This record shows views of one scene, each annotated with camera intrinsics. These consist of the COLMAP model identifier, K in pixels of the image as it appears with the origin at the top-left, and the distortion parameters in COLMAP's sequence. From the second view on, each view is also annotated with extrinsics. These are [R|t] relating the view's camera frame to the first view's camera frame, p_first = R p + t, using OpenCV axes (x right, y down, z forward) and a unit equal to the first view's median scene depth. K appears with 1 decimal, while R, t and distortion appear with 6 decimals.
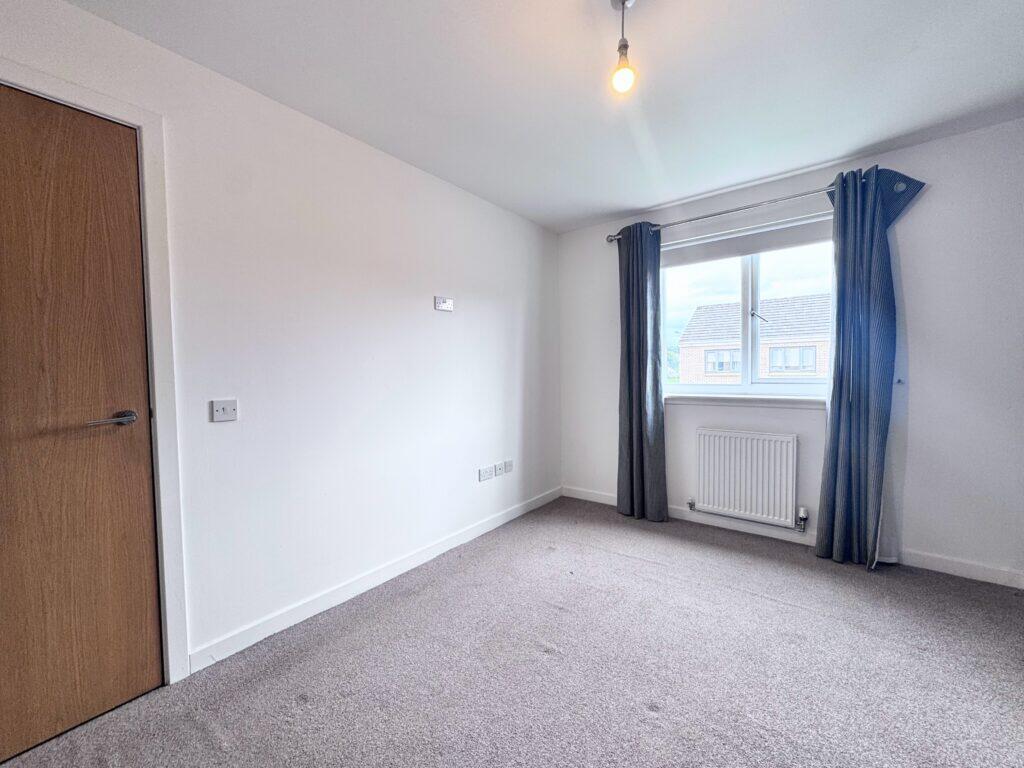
lens RADIAL K [[406.5, 0, 512.0], [0, 406.5, 384.0], [0, 0, 1]] dist [-0.001465, -0.000027]
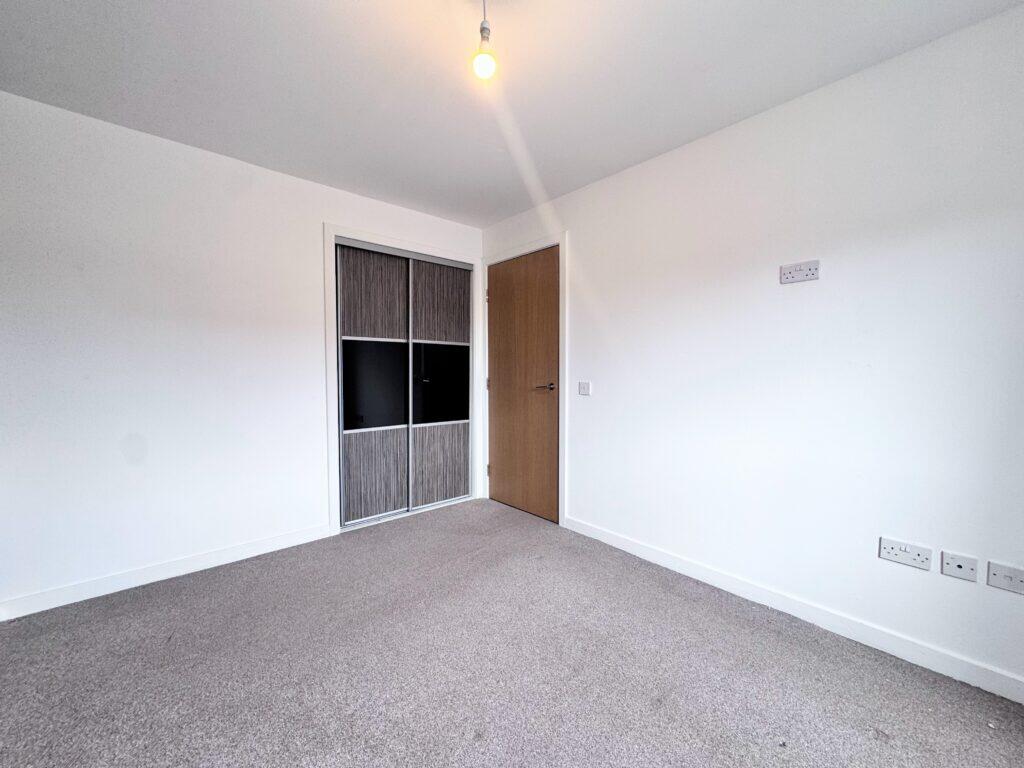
lens RADIAL K [[406.5, 0, 512.0], [0, 406.5, 384.0], [0, 0, 1]] dist [-0.001465, -0.000027]
pose [[-0.180922, 0.058954, -0.981729, 0.982935], [-0.024324, 0.997628, 0.064391, -0.051964], [0.983197, 0.035529, -0.179058, 1.007726]]
